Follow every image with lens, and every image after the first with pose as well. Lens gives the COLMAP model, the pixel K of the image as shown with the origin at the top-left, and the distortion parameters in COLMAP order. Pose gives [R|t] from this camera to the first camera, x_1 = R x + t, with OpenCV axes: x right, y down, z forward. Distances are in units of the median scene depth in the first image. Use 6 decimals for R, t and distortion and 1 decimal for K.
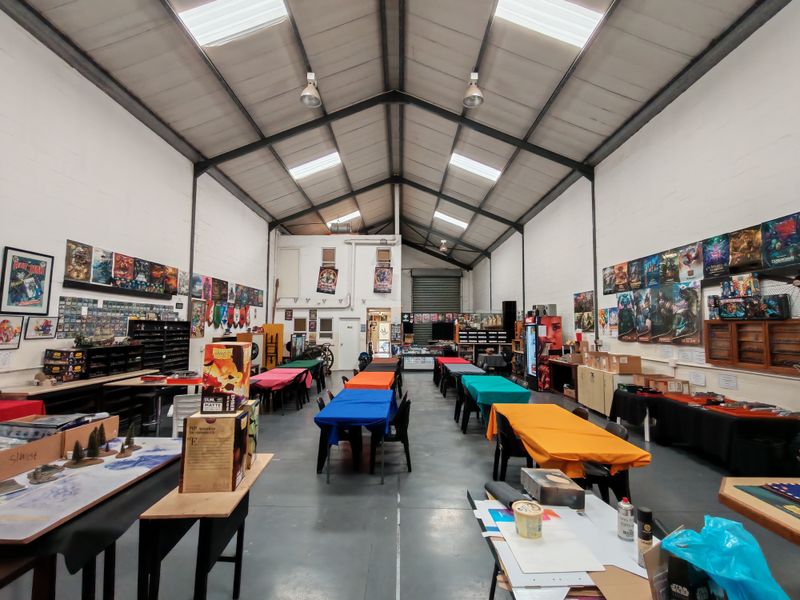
lens RADIAL K [[370.4, 0, 402.4], [0, 370.4, 301.9], [0, 0, 1]] dist [0.002196, 0.001536]
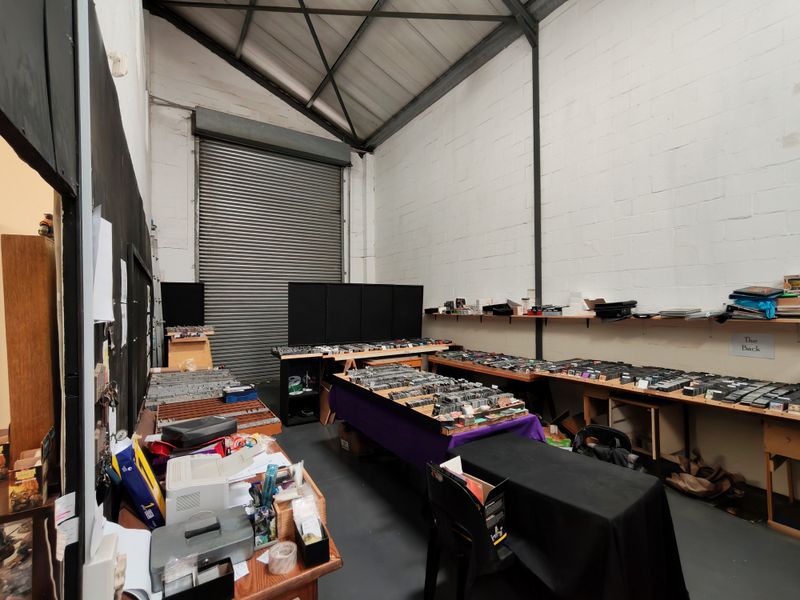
lens RADIAL K [[370.4, 0, 401.3], [0, 370.4, 301.8], [0, 0, 1]] dist [0.002196, 0.001536]
pose [[0.838217, -0.036353, 0.544124, -0.001825], [0.004008, 0.998159, 0.060512, 0.045168], [-0.545322, -0.048541, 0.836820, 0.651063]]
